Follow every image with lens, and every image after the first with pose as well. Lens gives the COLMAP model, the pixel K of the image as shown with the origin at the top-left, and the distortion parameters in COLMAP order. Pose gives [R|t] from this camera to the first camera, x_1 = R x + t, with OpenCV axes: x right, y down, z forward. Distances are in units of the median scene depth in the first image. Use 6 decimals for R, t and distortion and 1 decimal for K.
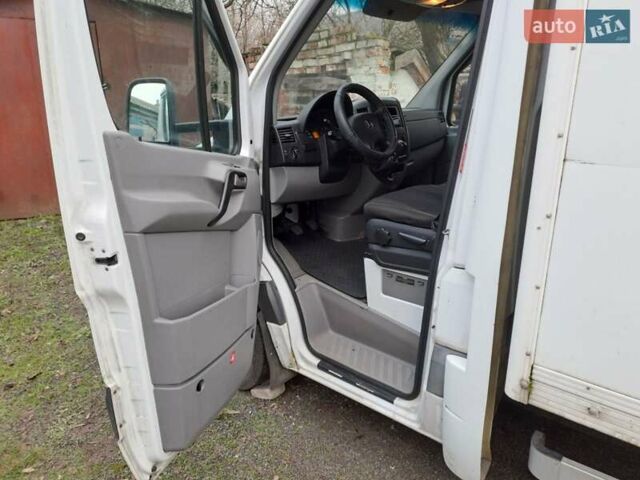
lens RADIAL K [[470.4, 0, 319.9], [0, 470.4, 237.8], [0, 0, 1]] dist [0.091354, -0.085476]
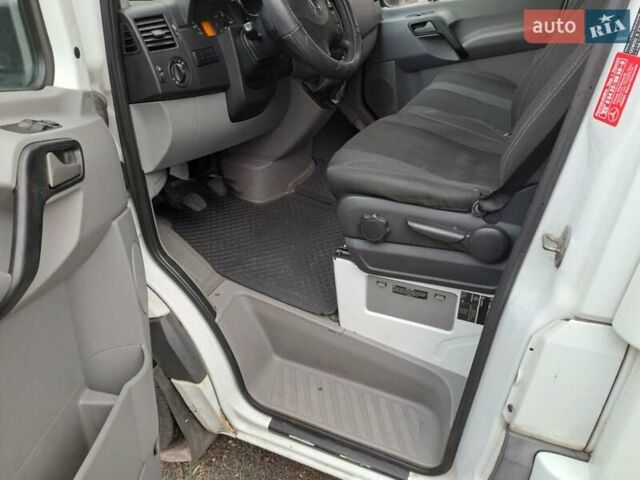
lens RADIAL K [[470.4, 0, 319.9], [0, 470.4, 237.8], [0, 0, 1]] dist [0.091354, -0.085476]
pose [[0.959939, -0.142656, 0.241179, -0.055635], [0.086515, 0.969542, 0.229135, -0.109857], [-0.266521, -0.199090, 0.943043, 0.444557]]
